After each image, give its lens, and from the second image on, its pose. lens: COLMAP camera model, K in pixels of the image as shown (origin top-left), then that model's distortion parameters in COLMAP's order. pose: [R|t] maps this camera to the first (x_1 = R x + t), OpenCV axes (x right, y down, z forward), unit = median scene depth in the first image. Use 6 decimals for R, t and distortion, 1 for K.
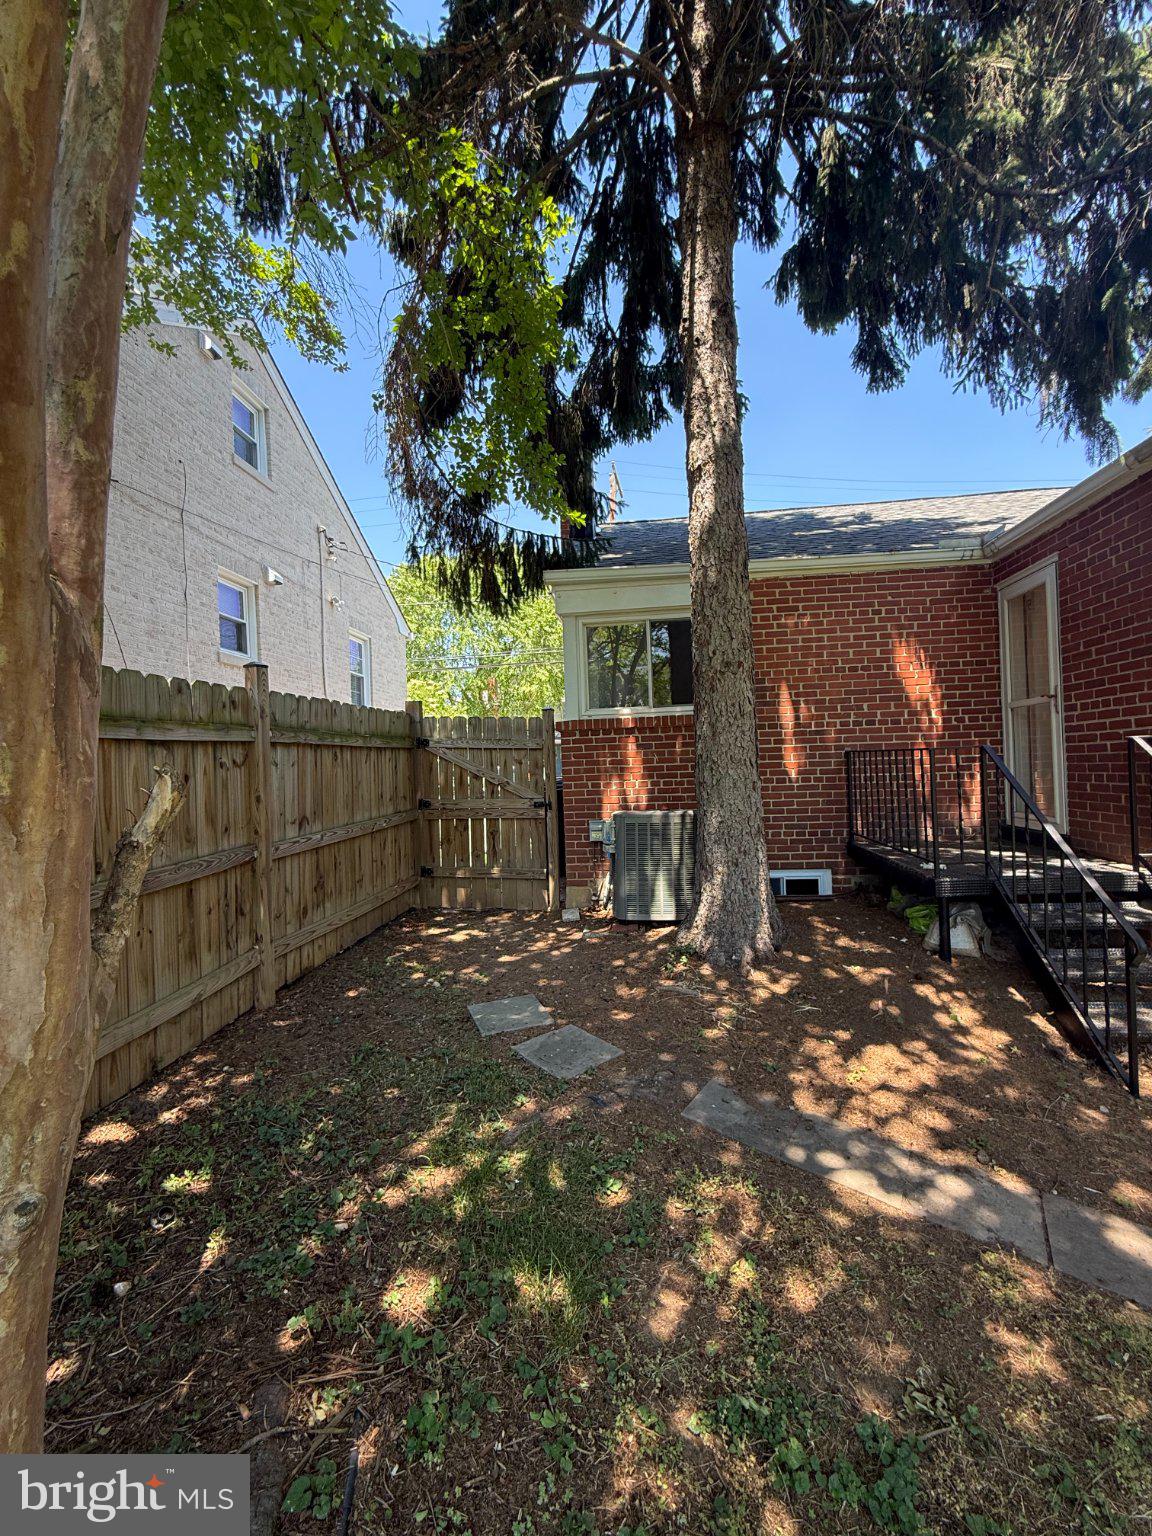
lens RADIAL K [[615.0, 0, 574.4], [0, 615.0, 764.9], [0, 0, 1]] dist [0.001766, 0.000281]
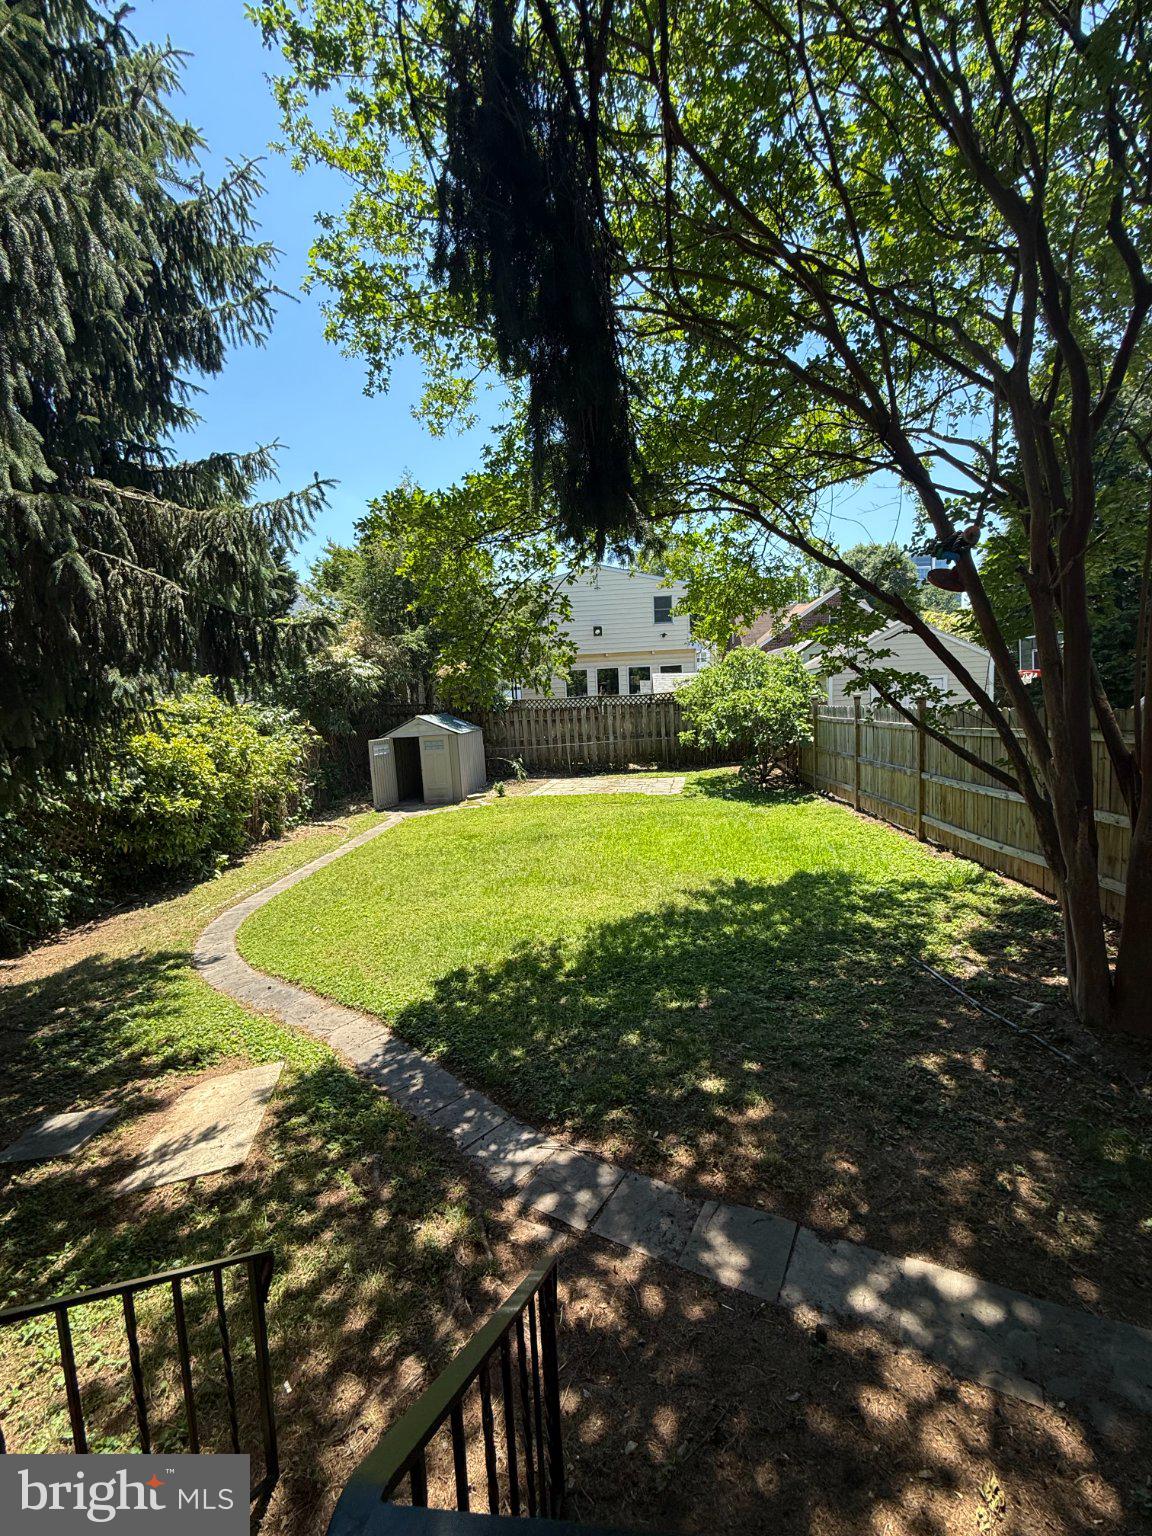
lens RADIAL K [[615.0, 0, 576.0], [0, 615.0, 763.7], [0, 0, 1]] dist [0.001766, 0.000281]
pose [[-0.996250, 0.084640, -0.017939, 0.515759], [0.082313, 0.991079, 0.104816, -0.176883], [0.026651, 0.102947, -0.994330, 0.955114]]
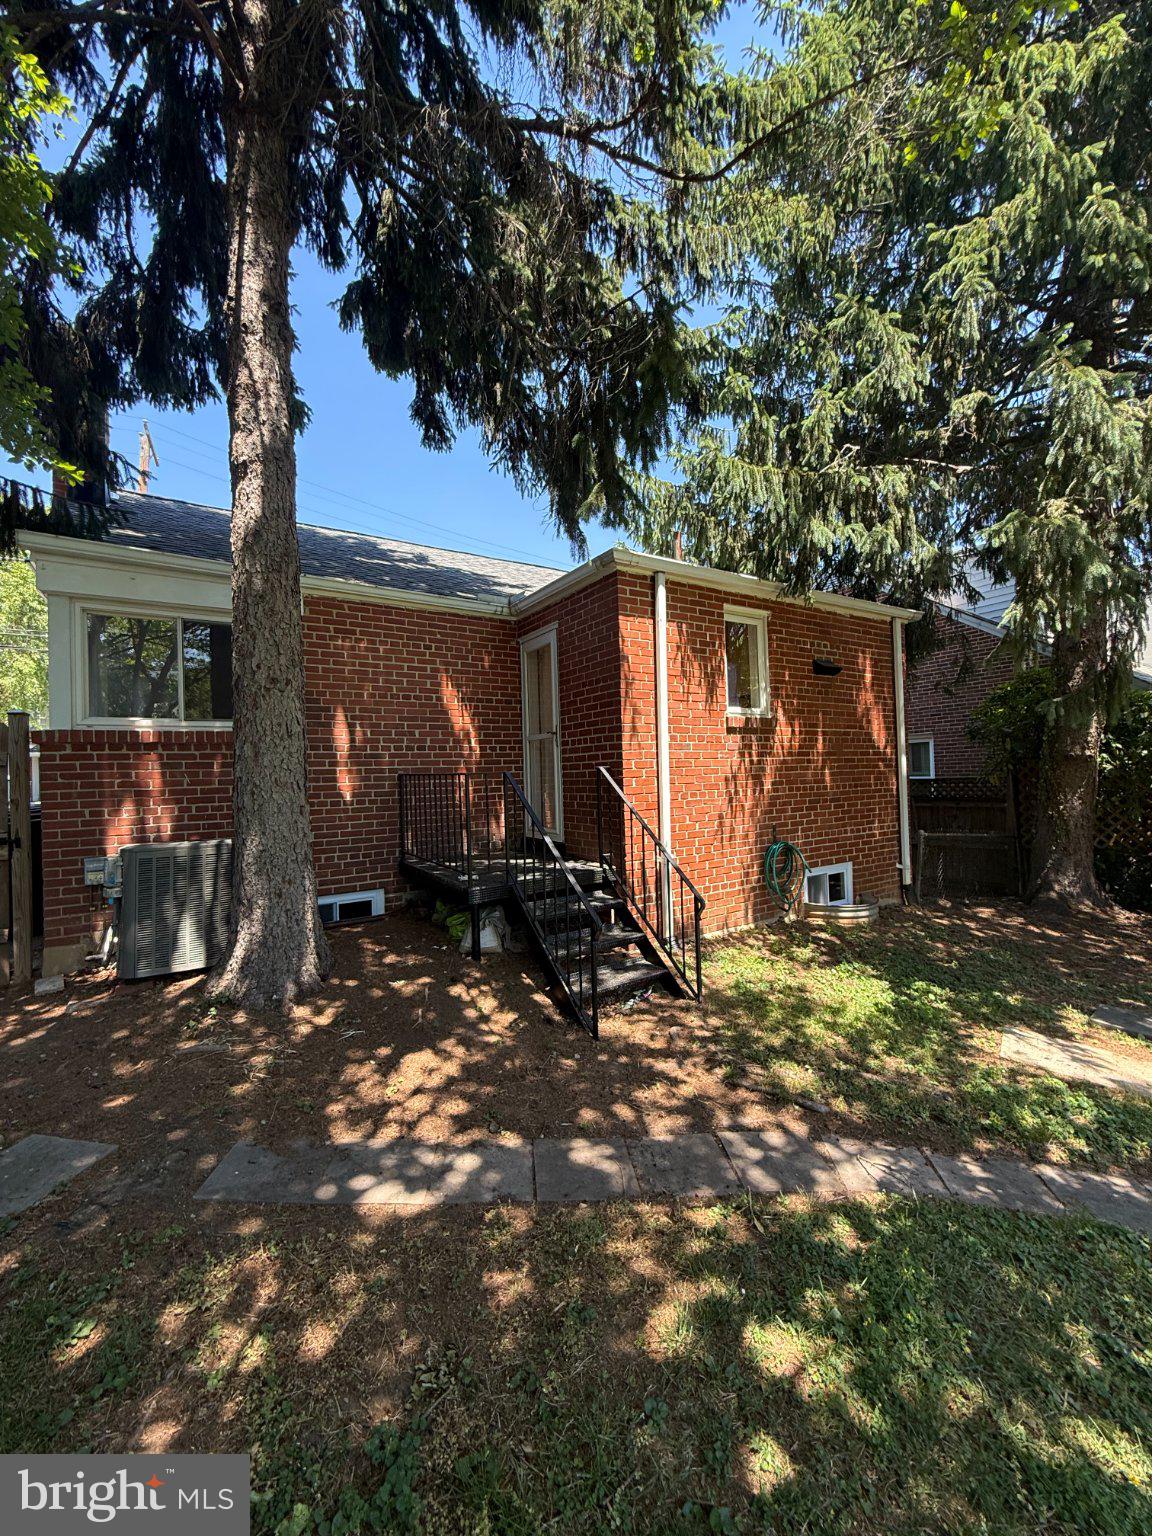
lens RADIAL K [[615.0, 0, 578.7], [0, 615.0, 764.8], [0, 0, 1]] dist [0.001766, 0.000281]
pose [[0.777650, 0.022234, 0.628305, 0.023830], [-0.001182, 0.999424, -0.033904, -0.004118], [-0.628697, 0.025623, 0.777228, -0.012771]]
